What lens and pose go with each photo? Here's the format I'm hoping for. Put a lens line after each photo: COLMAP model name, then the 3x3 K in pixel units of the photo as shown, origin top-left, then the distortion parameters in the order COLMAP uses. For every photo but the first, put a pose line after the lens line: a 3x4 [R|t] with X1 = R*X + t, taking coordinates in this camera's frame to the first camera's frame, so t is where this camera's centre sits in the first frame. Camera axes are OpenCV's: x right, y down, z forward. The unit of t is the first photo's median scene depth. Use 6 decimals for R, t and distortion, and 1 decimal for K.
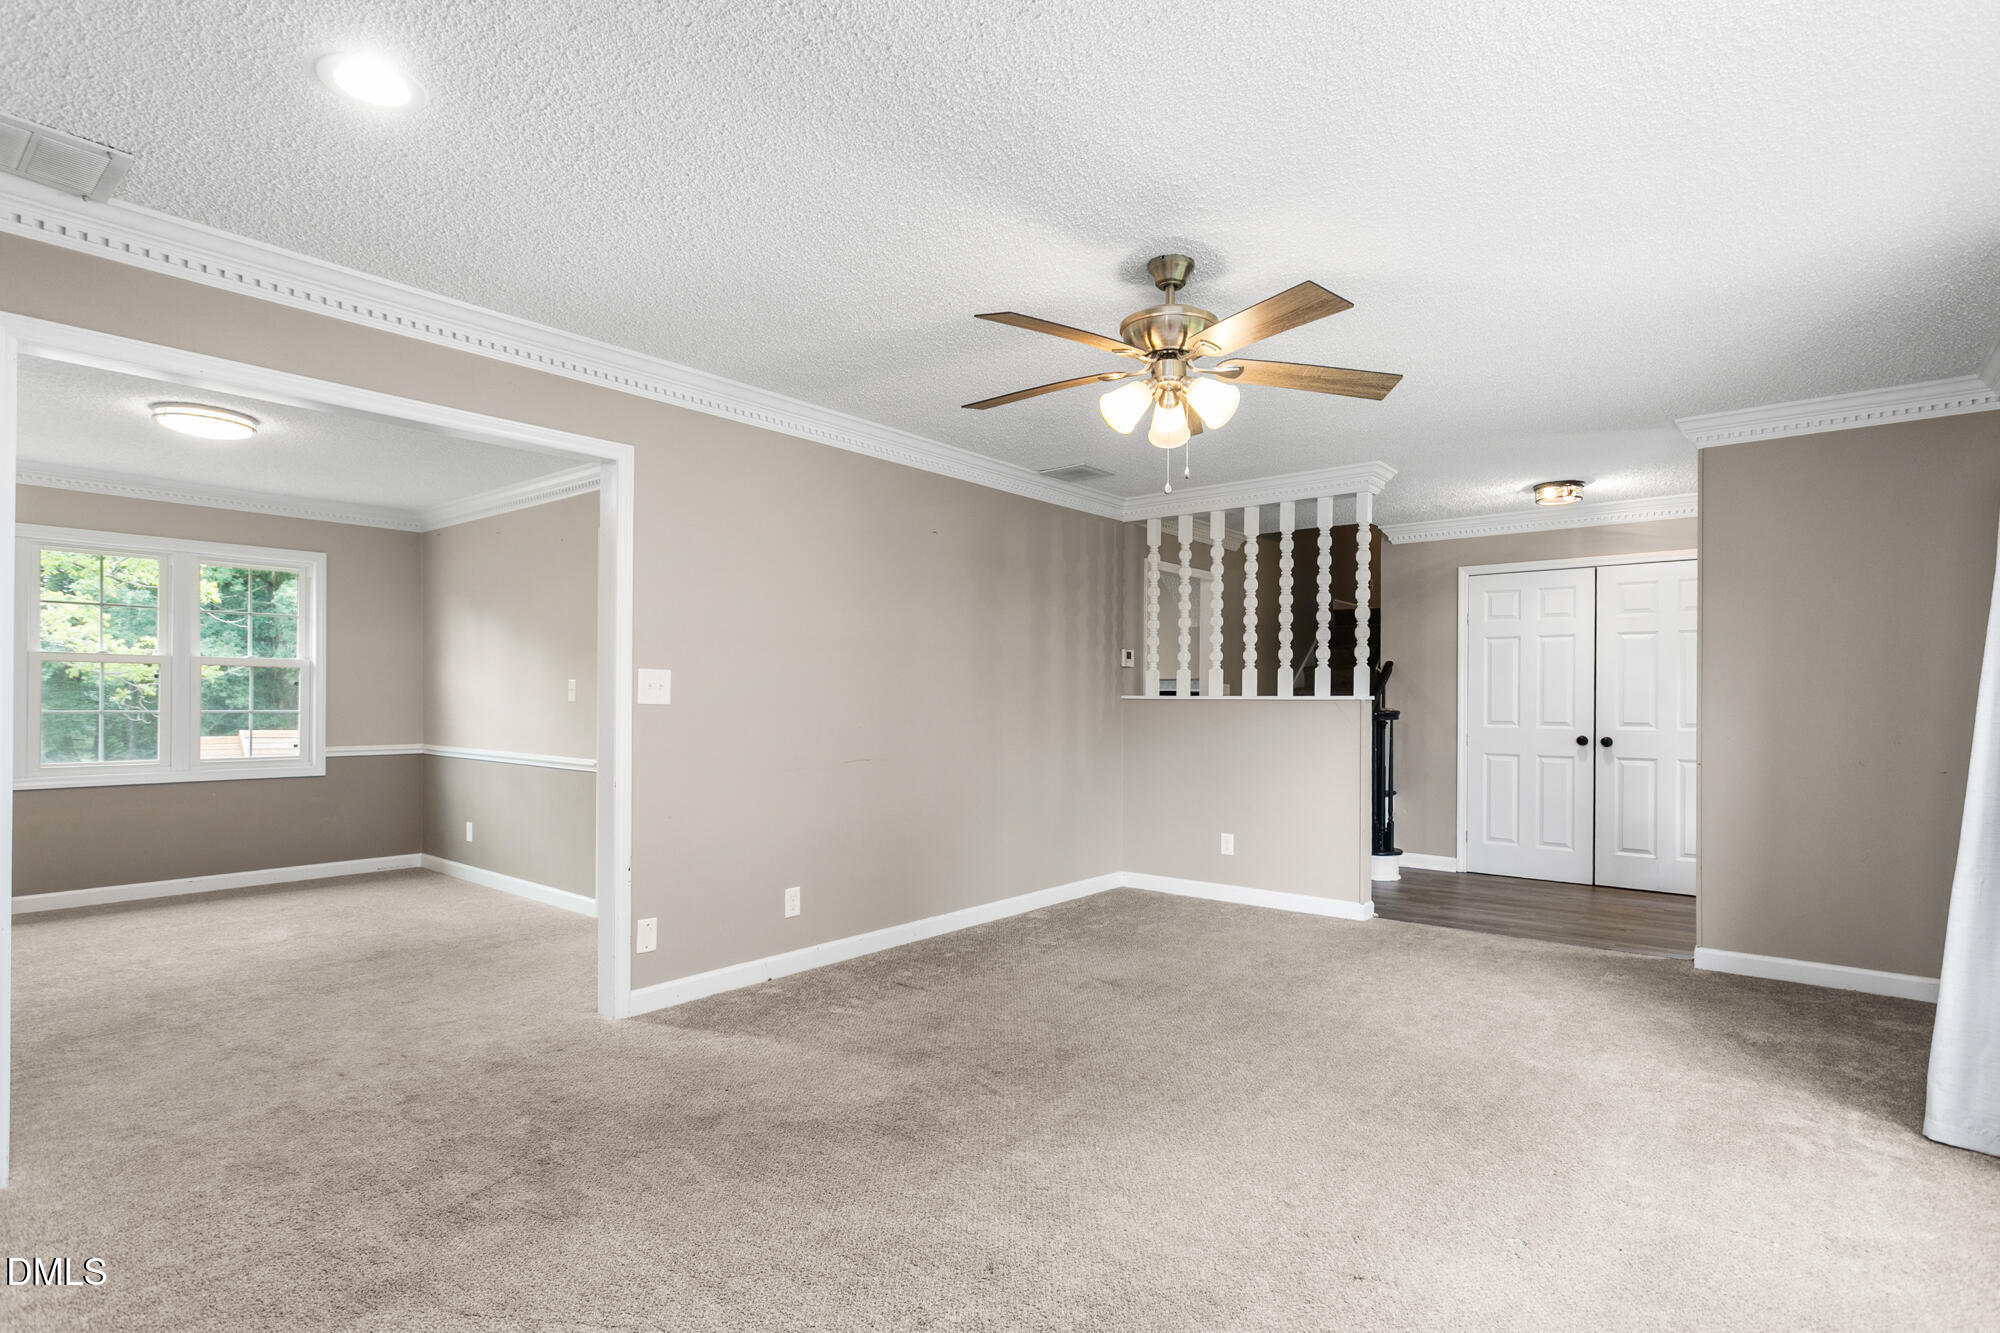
lens RADIAL K [[984.5, 0, 1015.6], [0, 984.5, 691.5], [0, 0, 1]] dist [-0.001548, 0.000072]
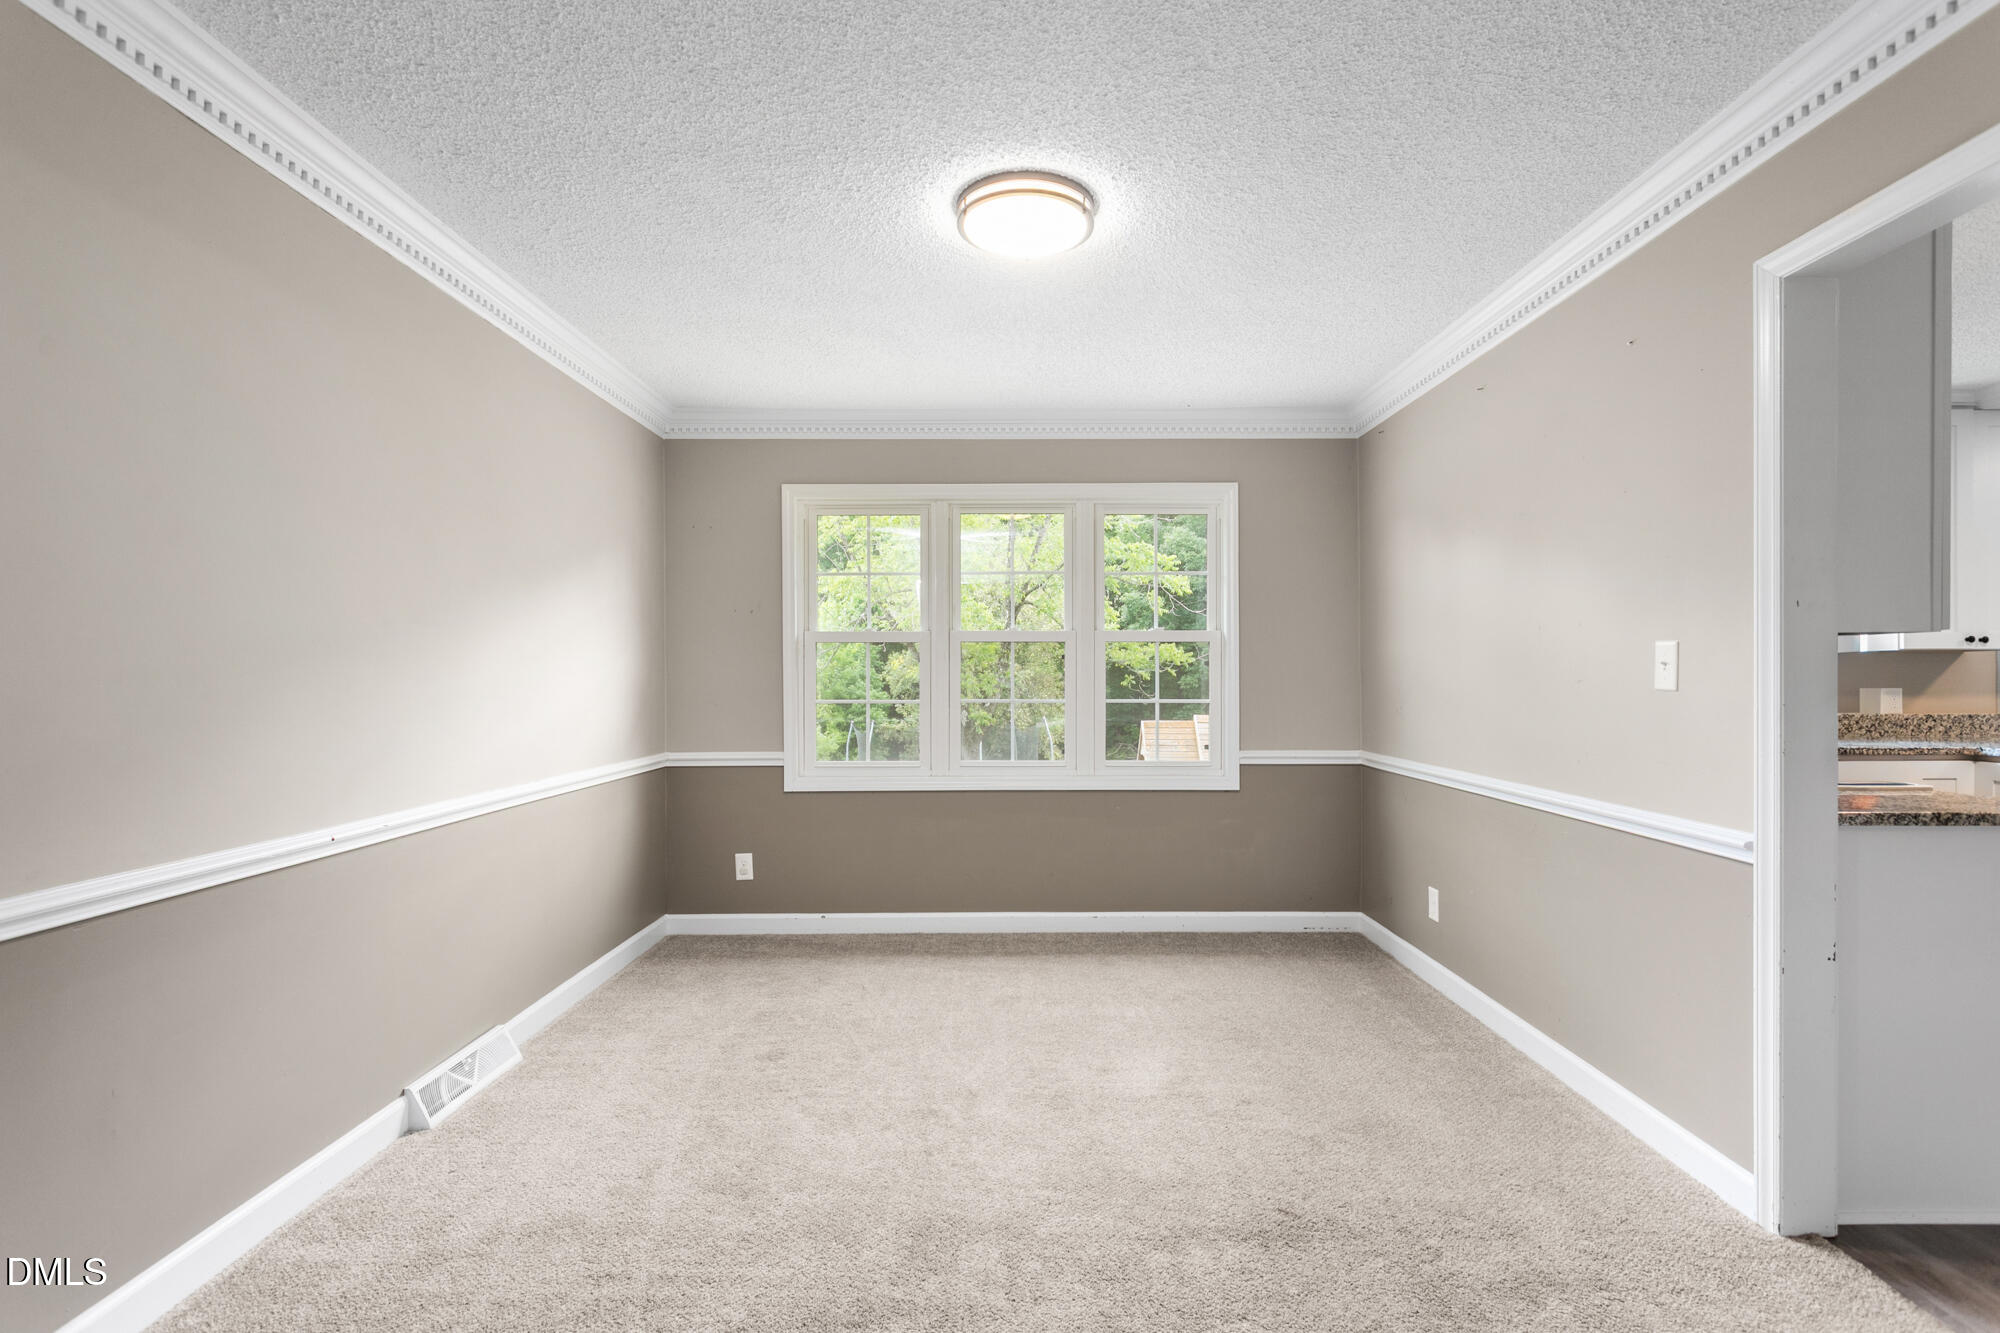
lens RADIAL K [[984.5, 0, 1015.6], [0, 984.5, 691.5], [0, 0, 1]] dist [-0.001548, 0.000072]
pose [[0.637909, 0.001662, -0.770110, -0.251177], [0.012887, 0.999835, 0.012832, 0.001999], [0.770004, -0.018110, 0.637782, 0.415430]]
